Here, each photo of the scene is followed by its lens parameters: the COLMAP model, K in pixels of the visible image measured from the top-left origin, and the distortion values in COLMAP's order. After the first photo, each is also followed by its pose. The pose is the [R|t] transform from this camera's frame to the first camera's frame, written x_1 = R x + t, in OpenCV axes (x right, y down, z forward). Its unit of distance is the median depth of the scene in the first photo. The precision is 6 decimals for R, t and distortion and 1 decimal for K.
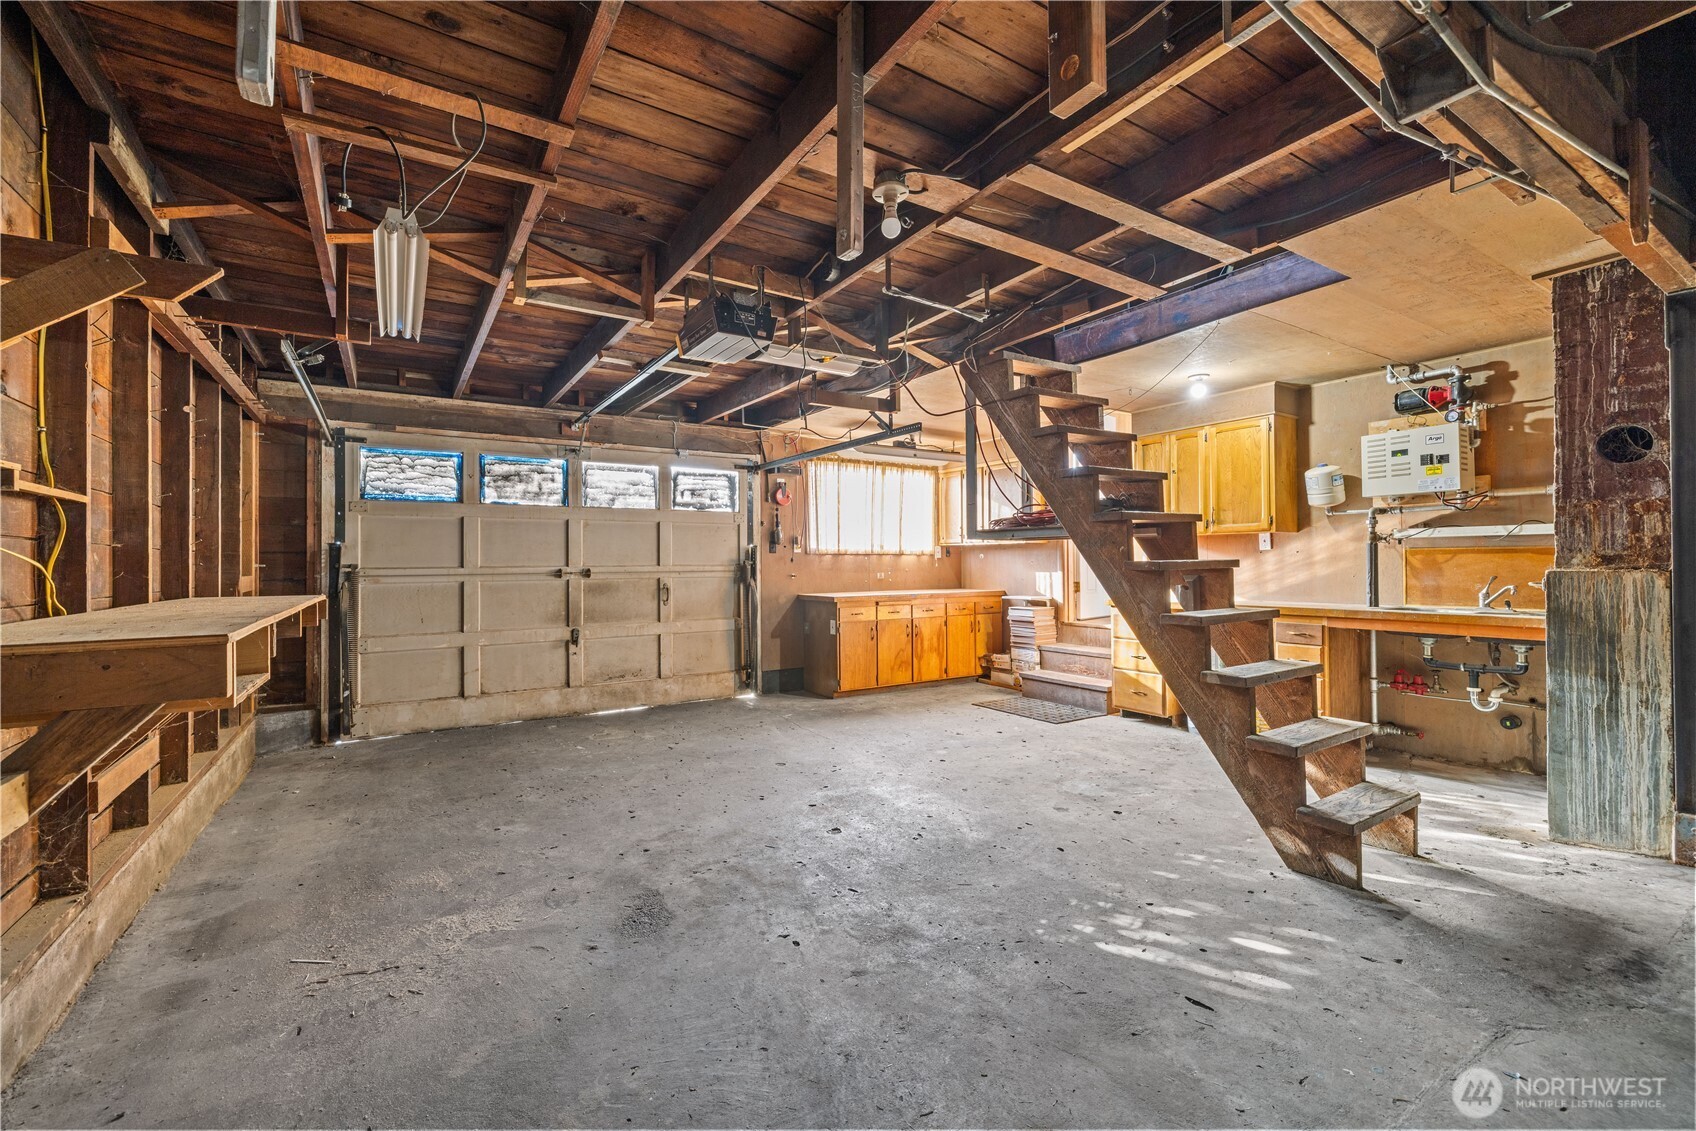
lens RADIAL K [[716.2, 0, 844.3], [0, 716.2, 558.9], [0, 0, 1]] dist [0.001452, 0.001134]
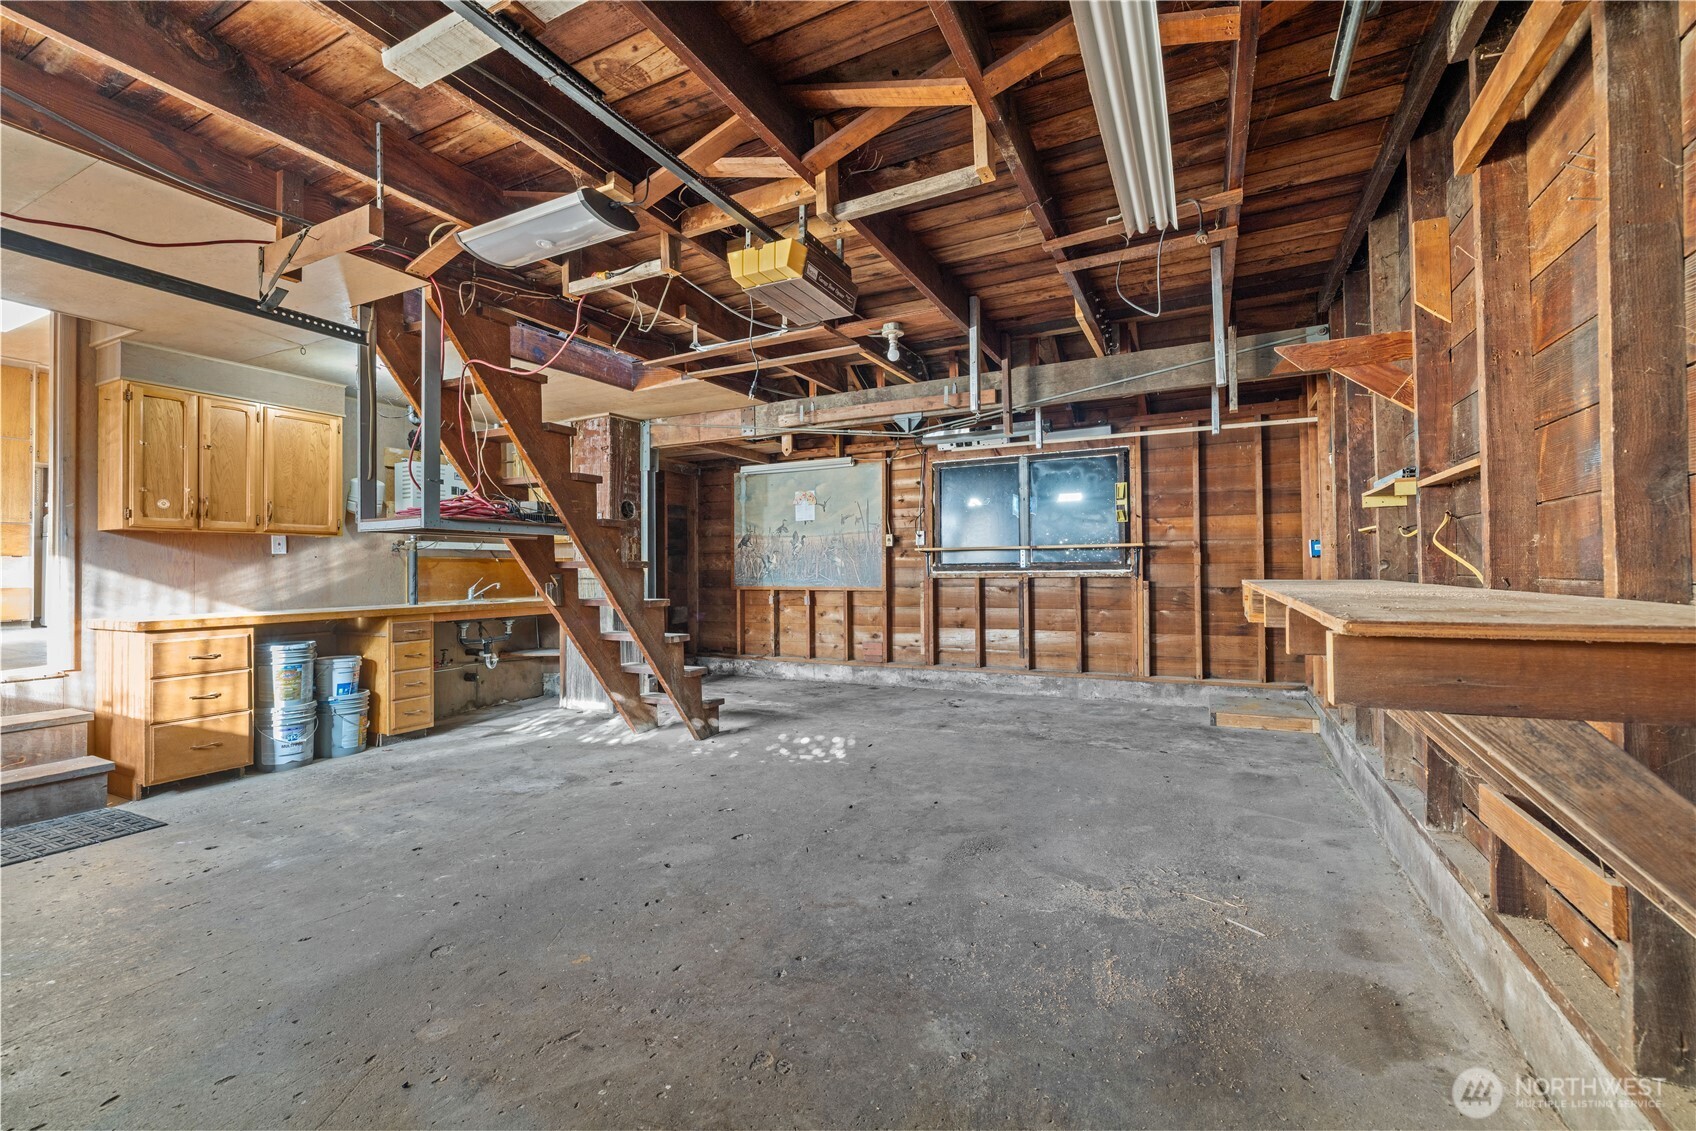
lens RADIAL K [[716.2, 0, 840.5], [0, 716.2, 562.2], [0, 0, 1]] dist [0.001452, 0.001134]
pose [[-0.504948, 0.017705, 0.862968, -0.884724], [0.011567, 0.999839, -0.013745, 0.027210], [-0.863072, 0.003042, -0.505071, 1.328512]]
